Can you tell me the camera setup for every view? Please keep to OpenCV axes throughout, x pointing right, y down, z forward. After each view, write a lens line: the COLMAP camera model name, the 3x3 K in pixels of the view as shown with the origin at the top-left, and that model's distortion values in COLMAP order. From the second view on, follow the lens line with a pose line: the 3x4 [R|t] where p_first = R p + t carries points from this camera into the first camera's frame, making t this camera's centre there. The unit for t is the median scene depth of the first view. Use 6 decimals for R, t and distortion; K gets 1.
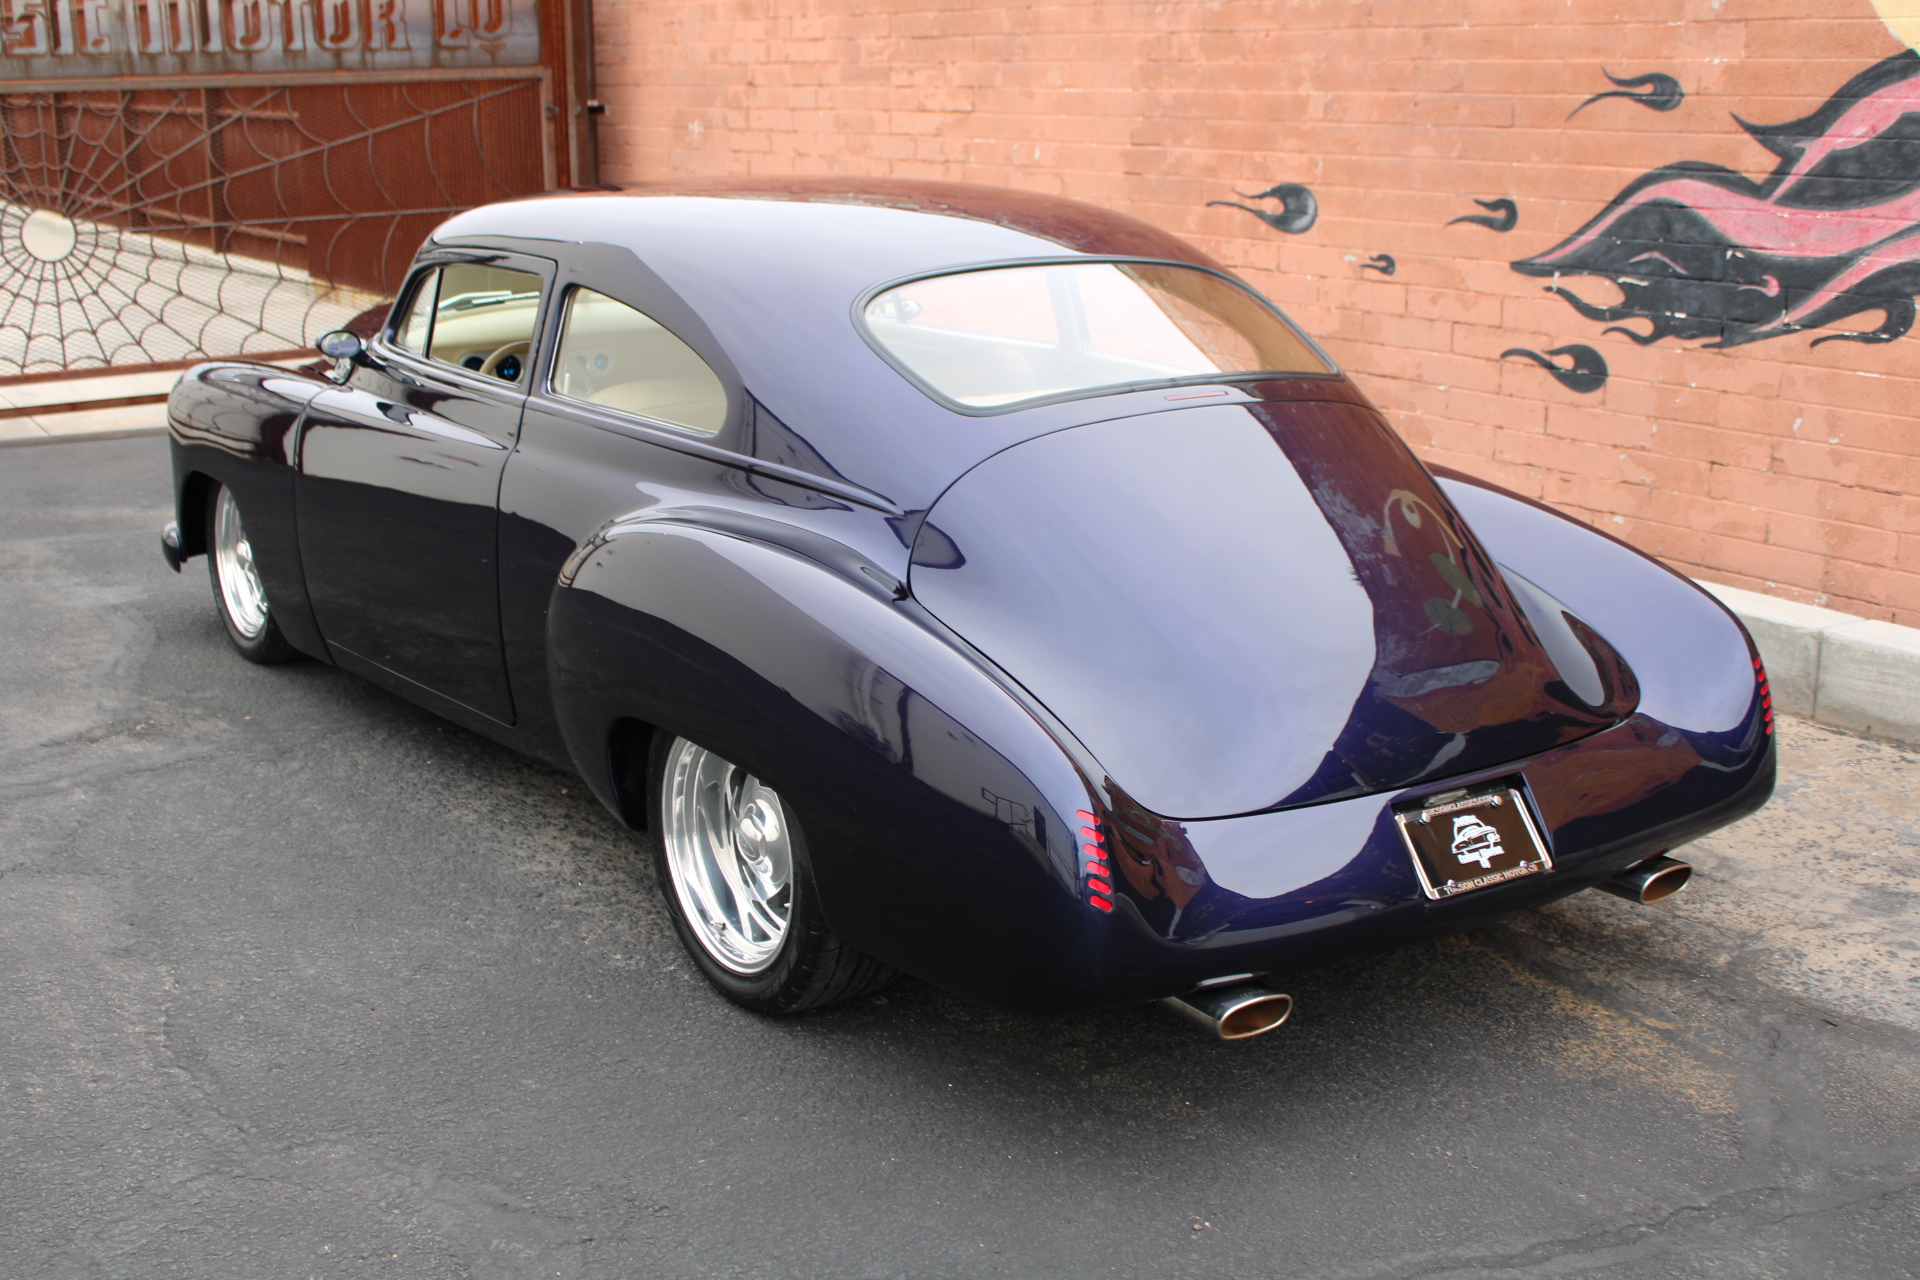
lens RADIAL K [[2227.0, 0, 917.4], [0, 2227.0, 640.1], [0, 0, 1]] dist [-0.104697, 0.164967]
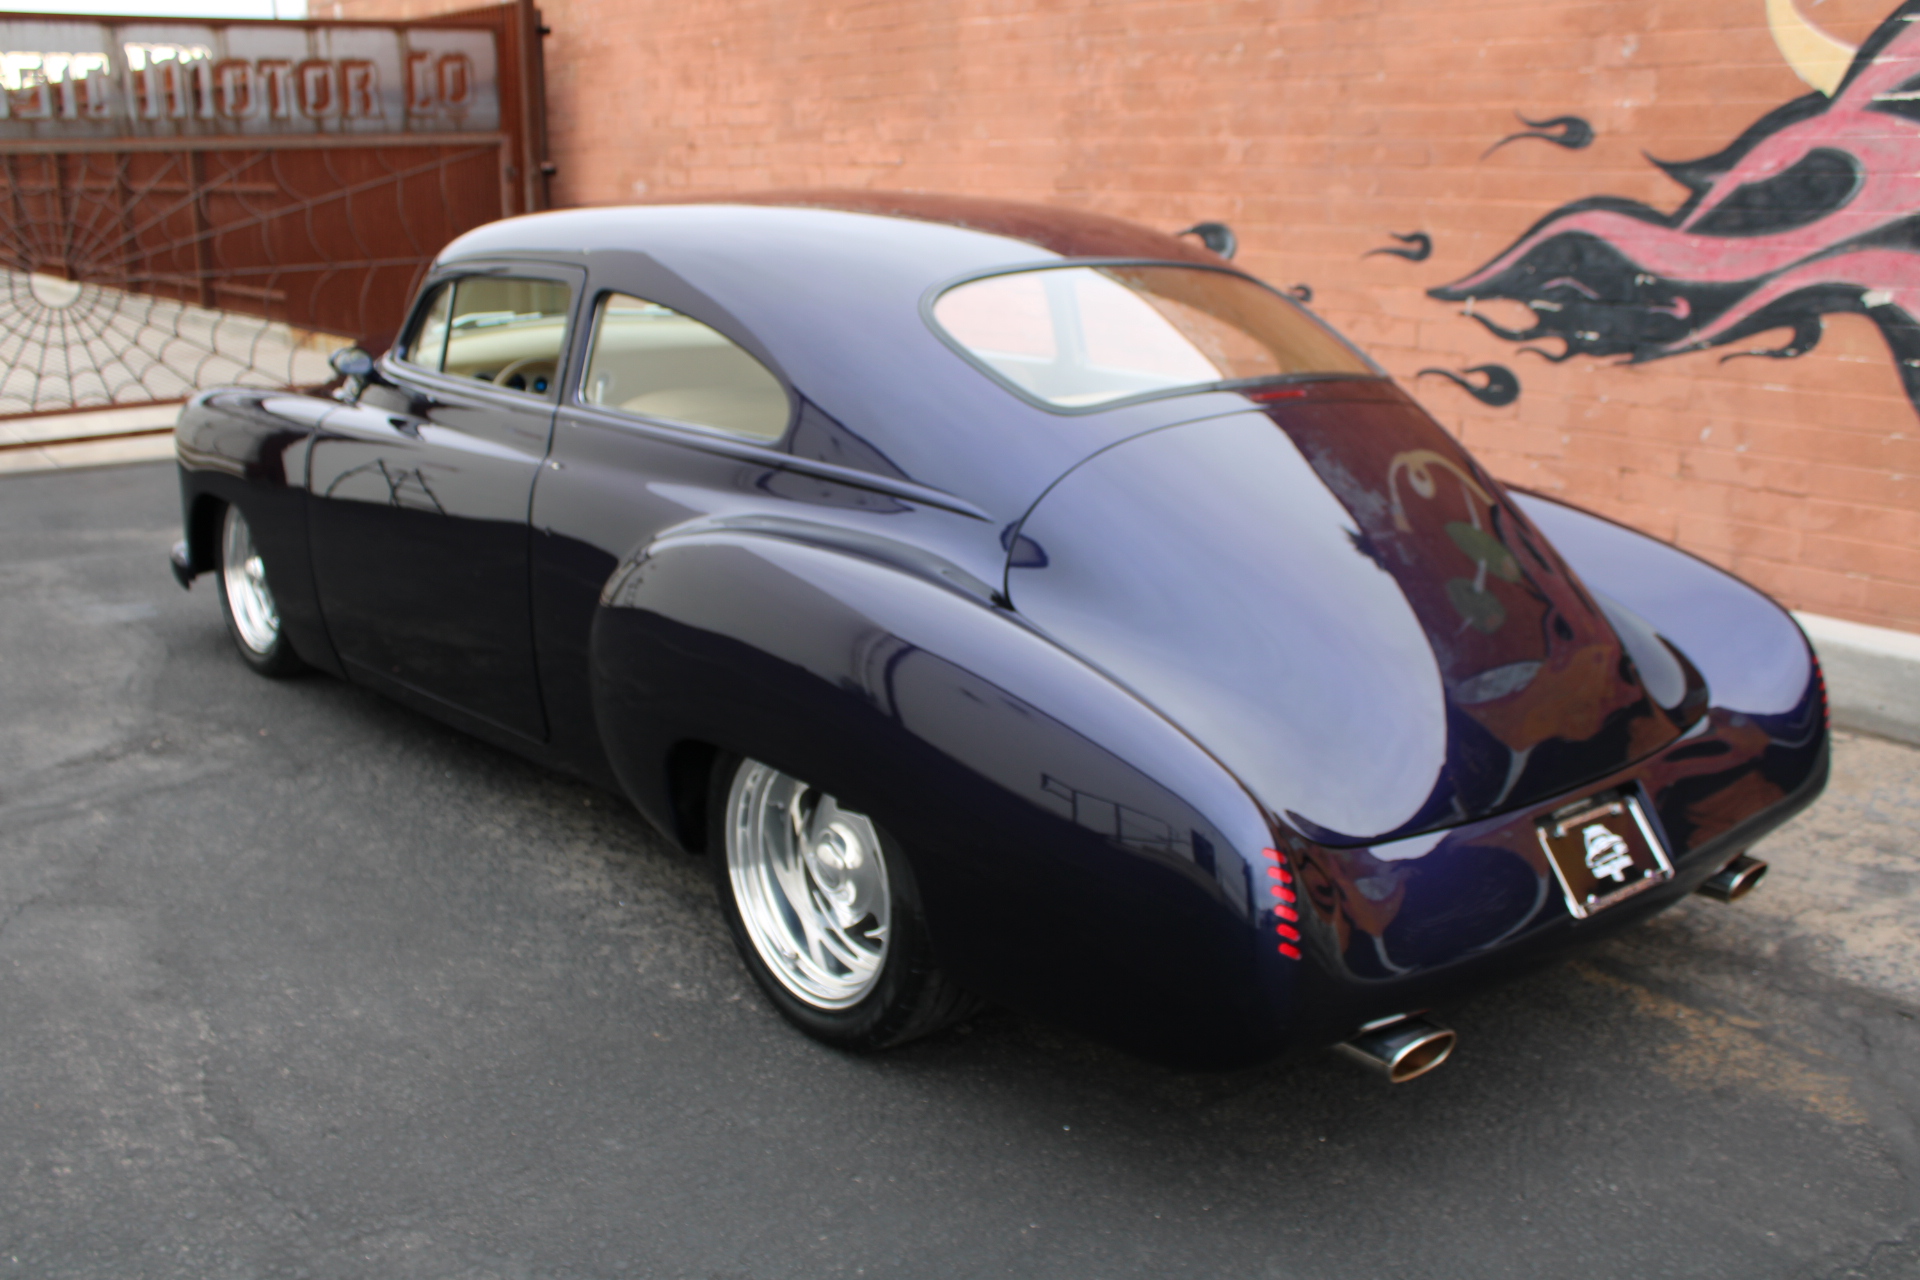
lens RADIAL K [[1783.9, 0, 925.0], [0, 1783.9, 647.2], [0, 0, 1]] dist [-0.148290, 0.148231]
pose [[0.996174, -0.018174, 0.085484, -0.057307], [0.017307, 0.999791, 0.010872, -0.006550], [-0.085663, -0.009351, 0.996280, 0.143857]]
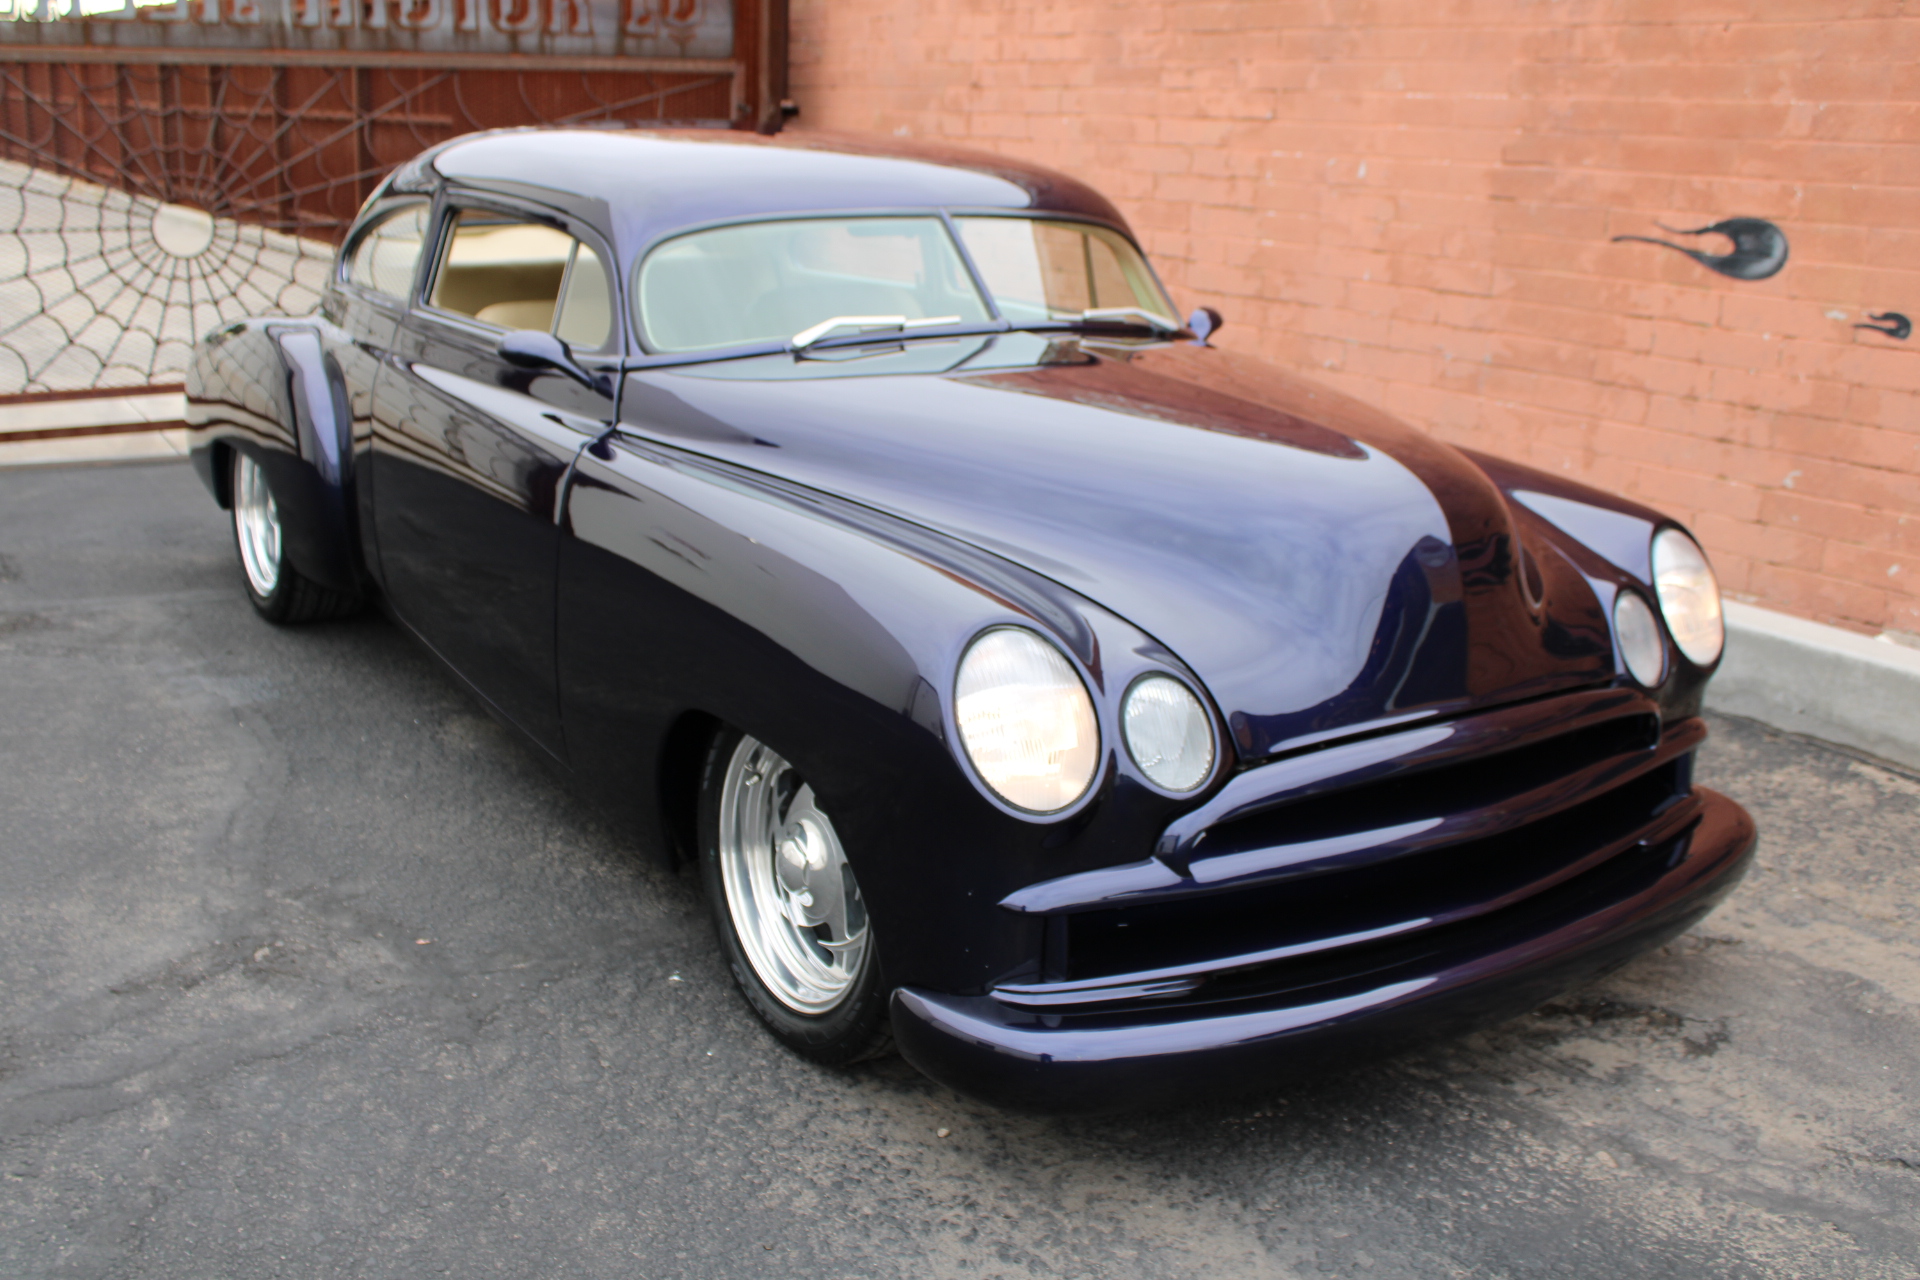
lens RADIAL K [[1872.2, 0, 931.6], [0, 1872.2, 634.4], [0, 0, 1]] dist [-0.138320, 0.141614]
pose [[0.999362, 0.035628, 0.002668, -0.130918], [-0.035664, 0.999251, 0.015033, -0.061378], [-0.002130, -0.015119, 0.999883, 0.375719]]
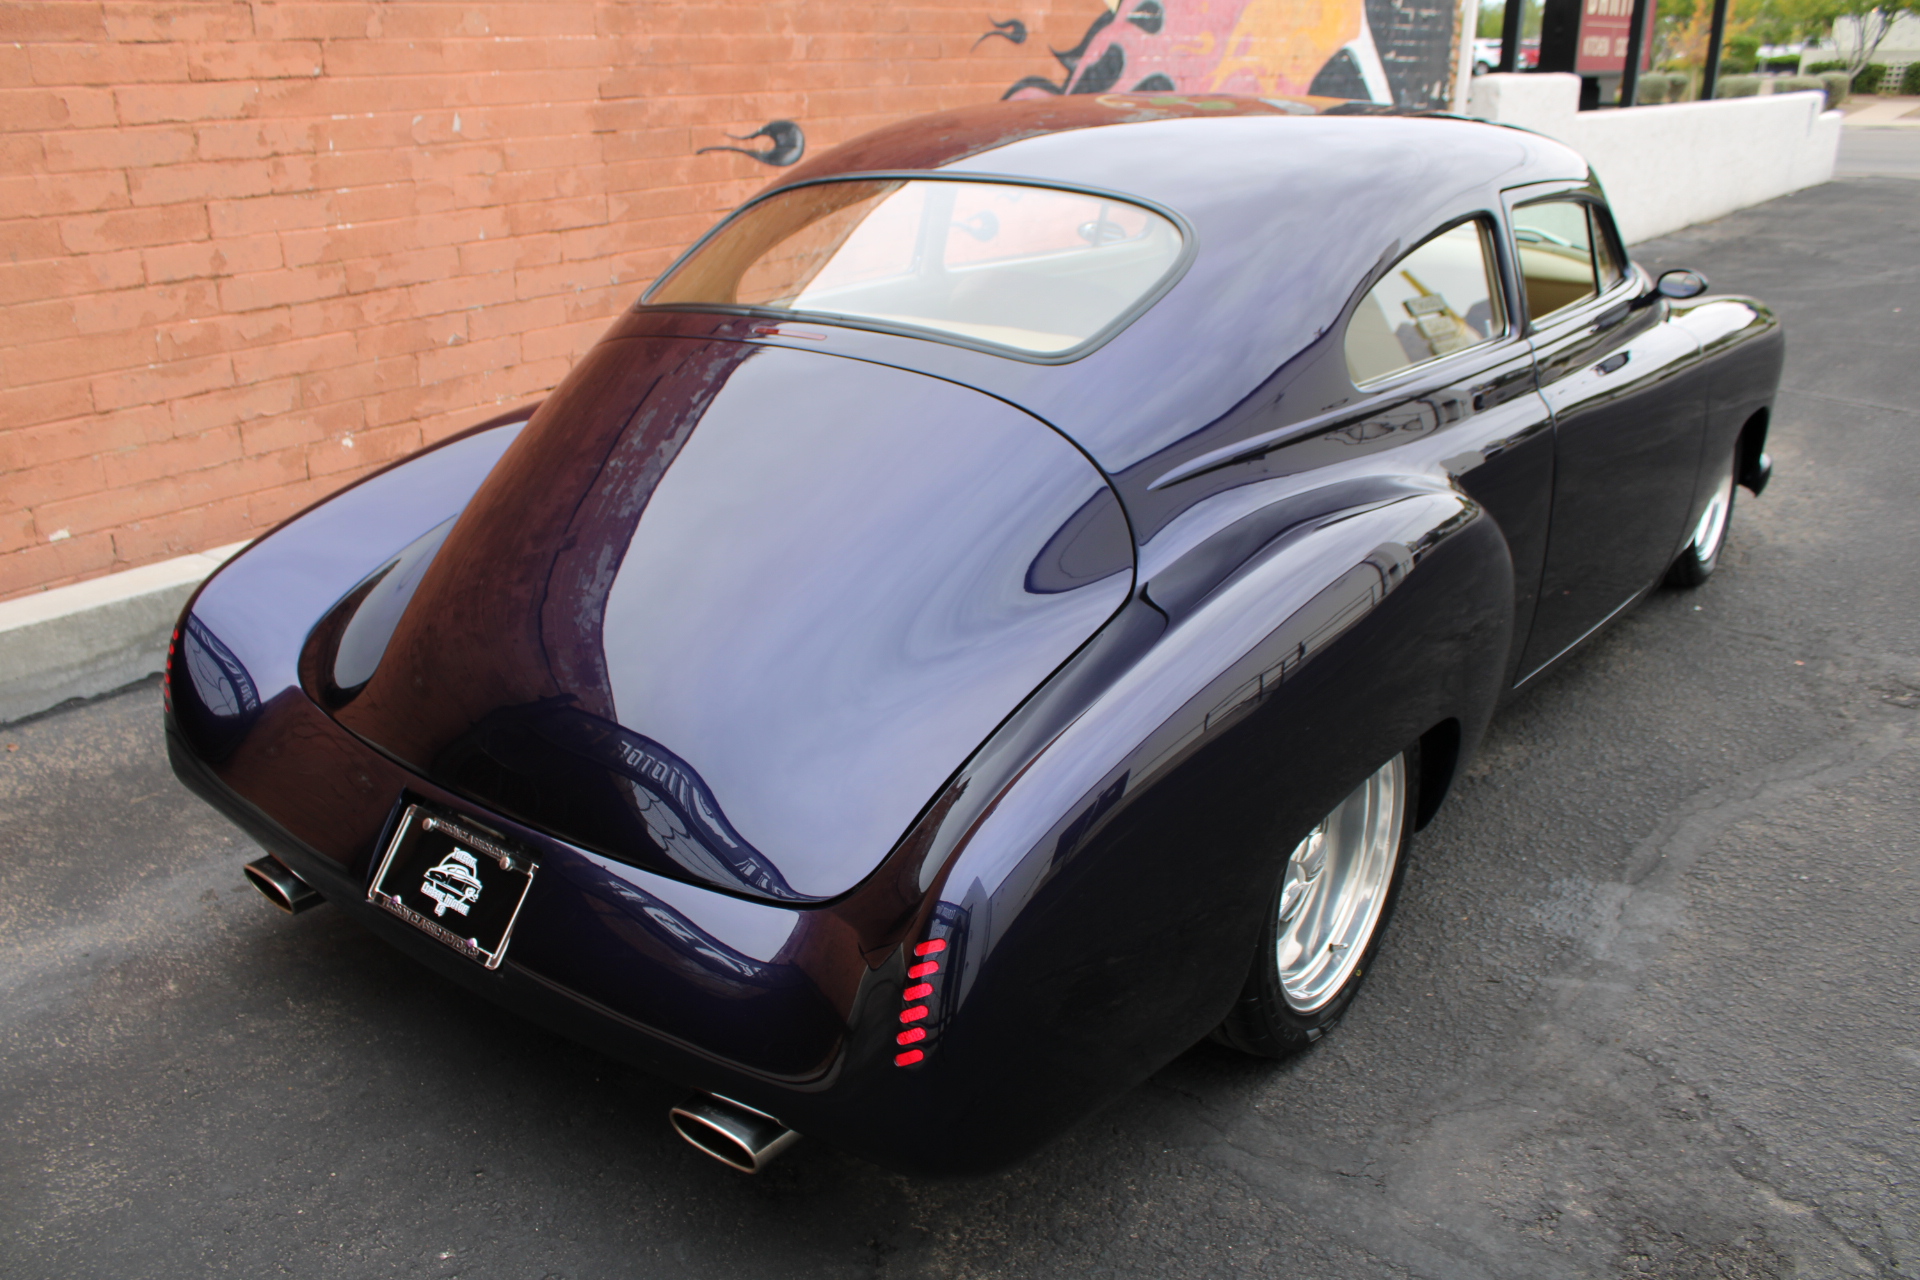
lens RADIAL K [[1600.6, 0, 940.6], [0, 1600.6, 647.3], [0, 0, 1]] dist [-0.168240, 0.152218]
pose [[-0.314422, -0.331839, 0.889394, -0.682415], [0.243893, 0.877221, 0.413520, -0.304359], [-0.917418, 0.346937, -0.194884, 1.272365]]
